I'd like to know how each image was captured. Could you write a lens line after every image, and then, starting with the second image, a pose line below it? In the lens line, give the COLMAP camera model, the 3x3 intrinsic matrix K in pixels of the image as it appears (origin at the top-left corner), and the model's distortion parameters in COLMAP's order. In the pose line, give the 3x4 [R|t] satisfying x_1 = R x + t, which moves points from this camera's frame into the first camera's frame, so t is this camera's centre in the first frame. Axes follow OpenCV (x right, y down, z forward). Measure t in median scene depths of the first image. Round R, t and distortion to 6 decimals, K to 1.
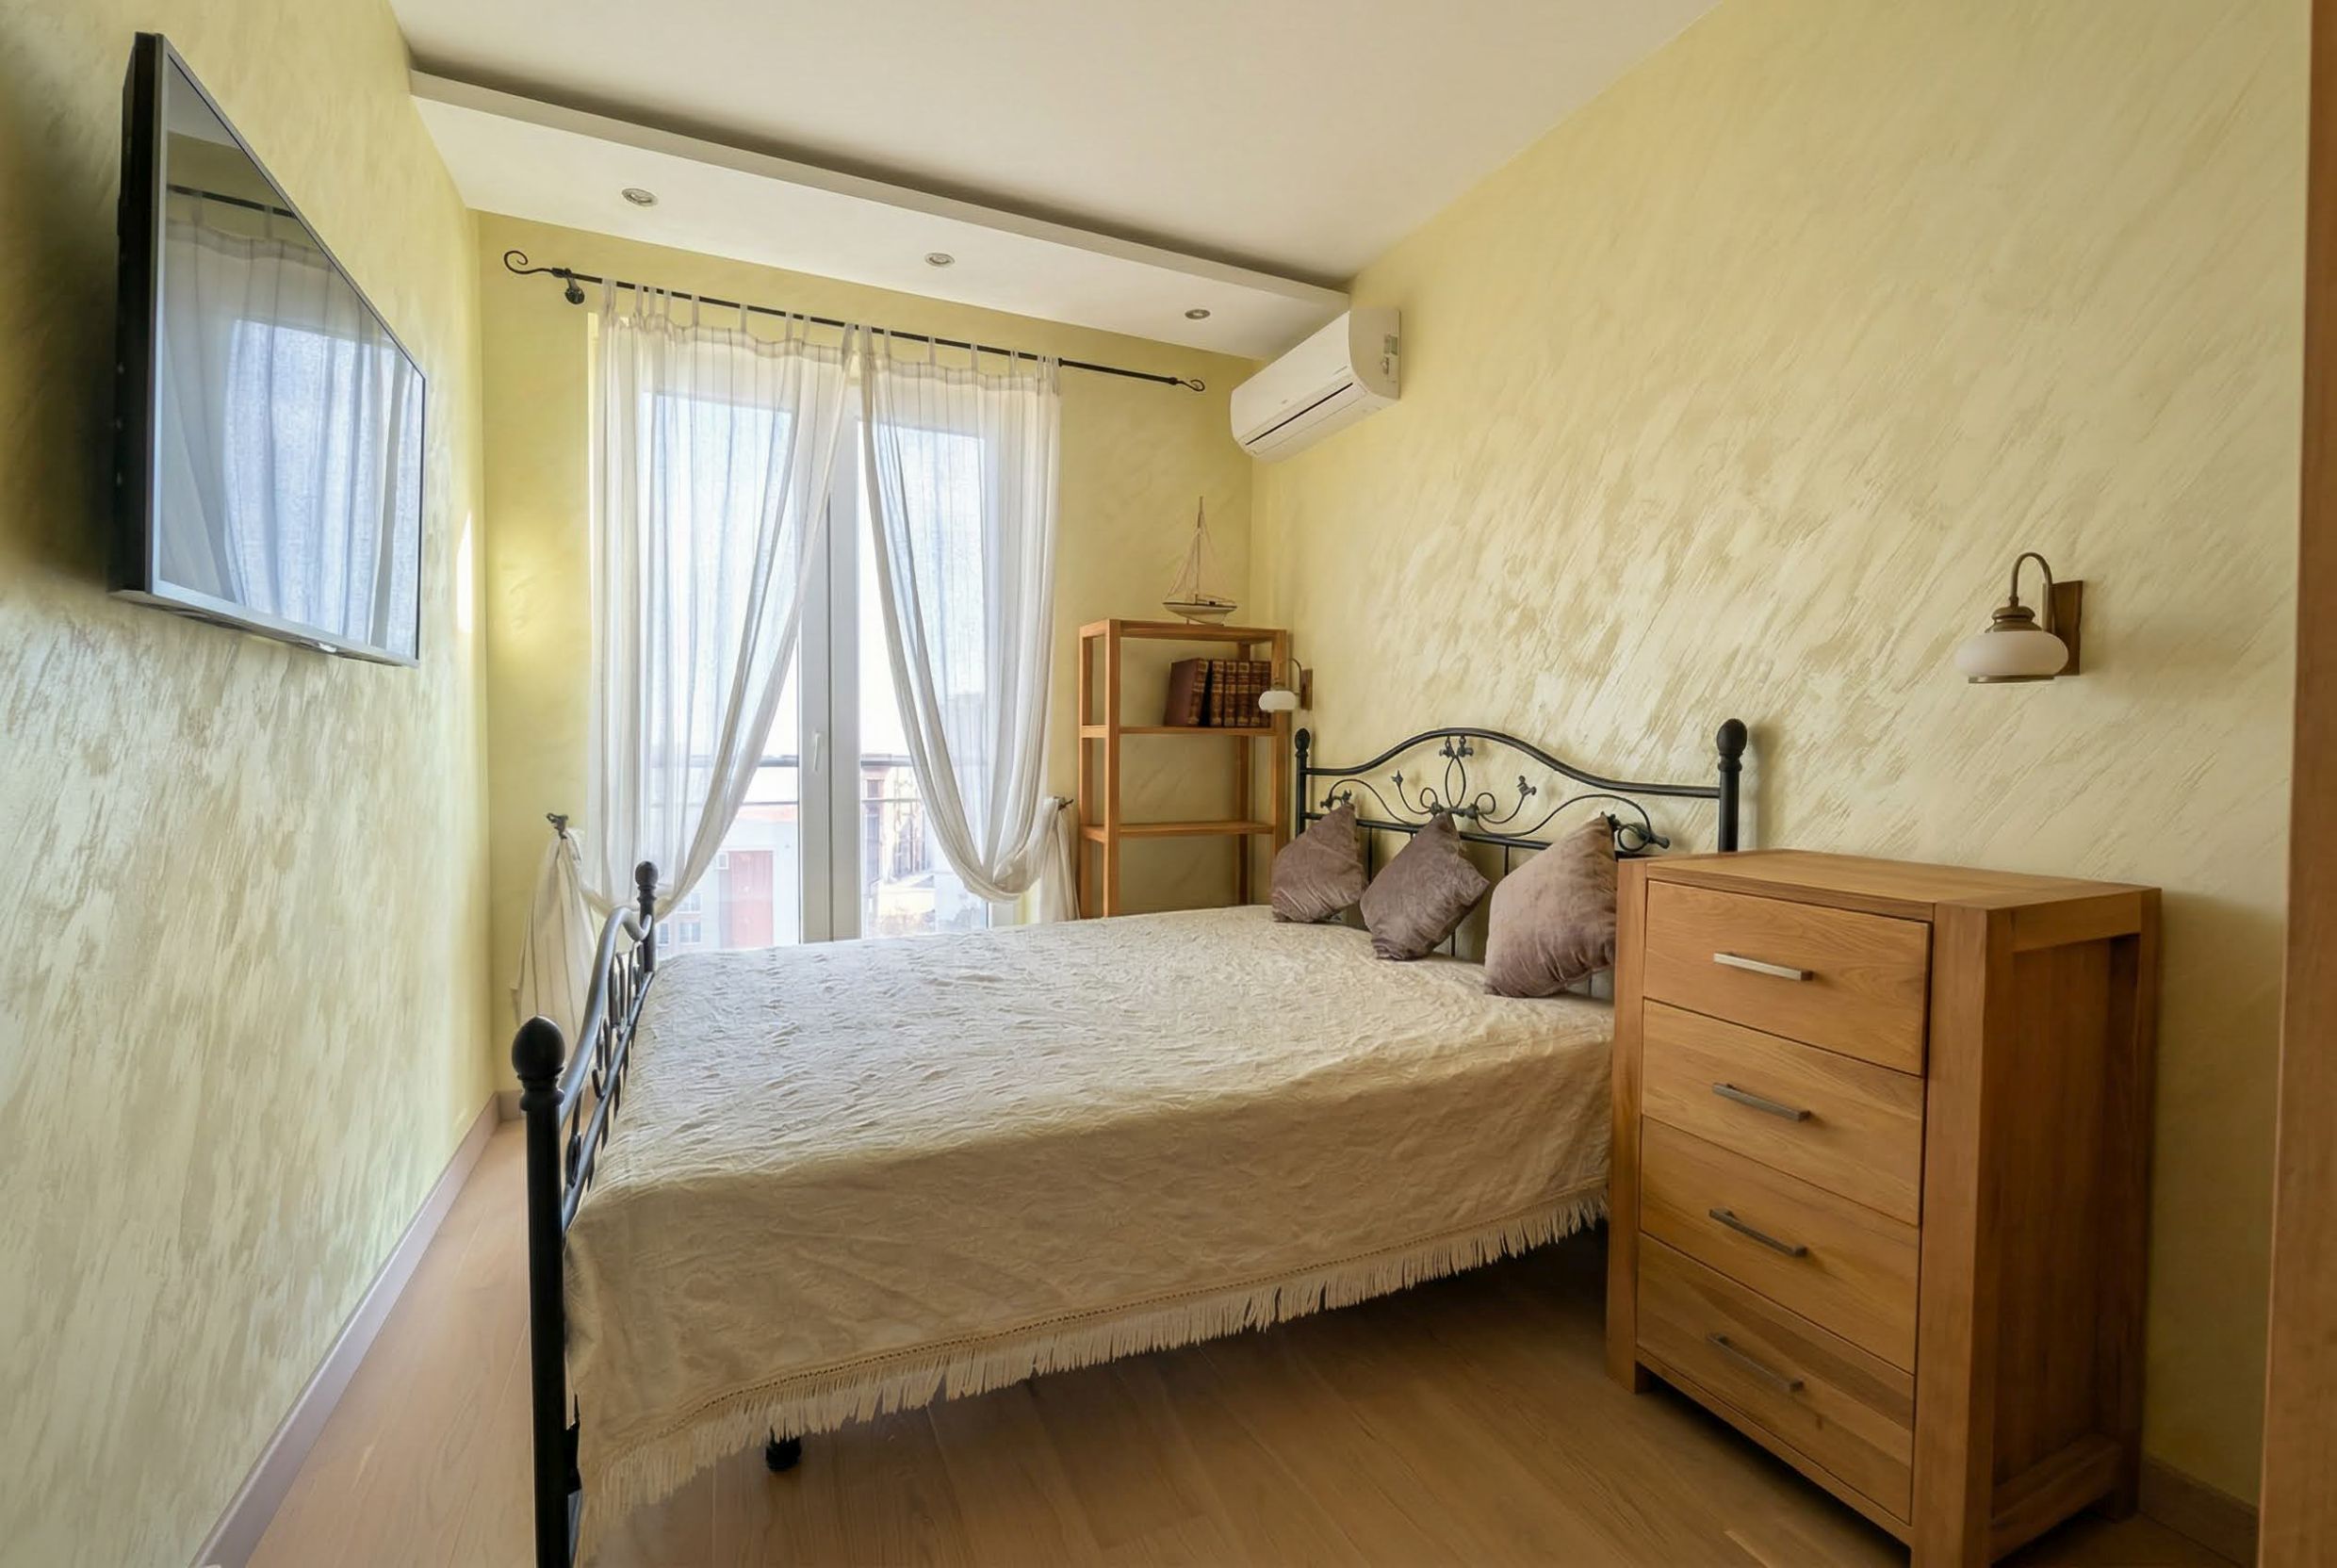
lens RADIAL K [[939.6, 0, 1184.1], [0, 939.6, 752.7], [0, 0, 1]] dist [-0.003046, -0.000579]
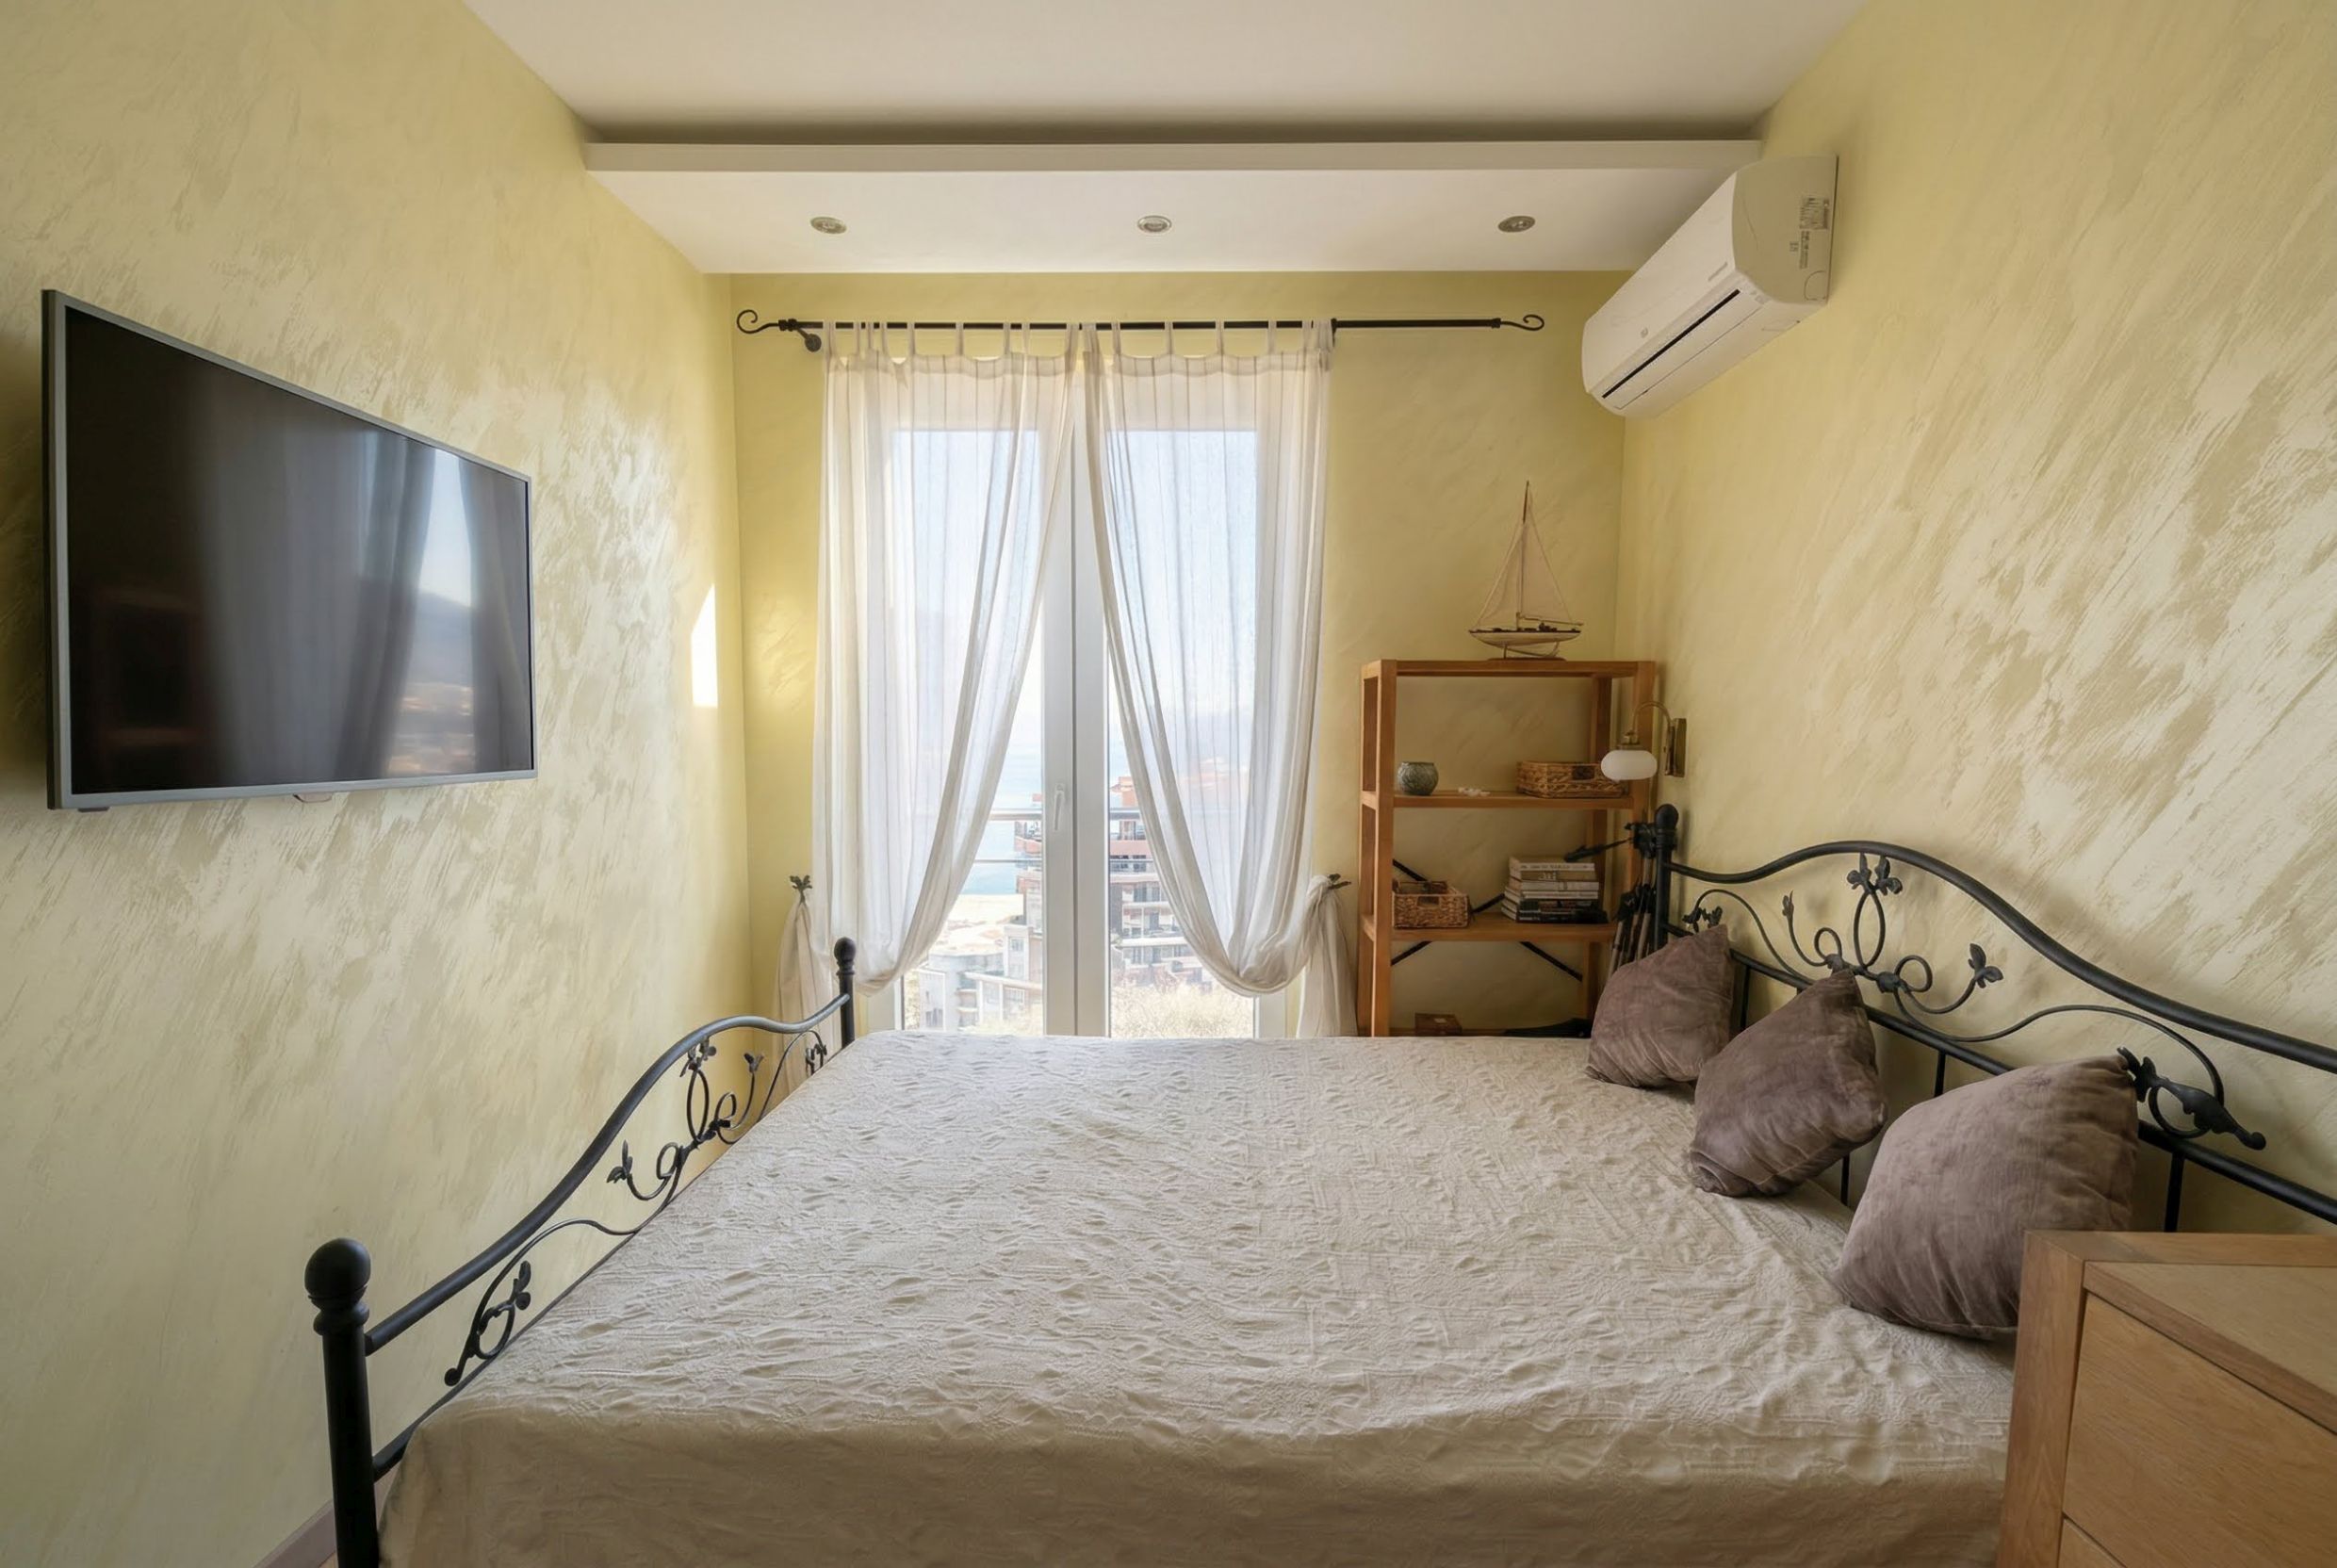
lens RADIAL K [[1007.3, 0, 1162.3], [0, 1007.3, 835.7], [0, 0, 1]] dist [-0.001132, -0.000044]
pose [[0.886023, 0.066767, -0.458808, 0.170698], [-0.023542, 0.994779, 0.099300, -0.084412], [0.463043, -0.077181, 0.882969, 0.188184]]
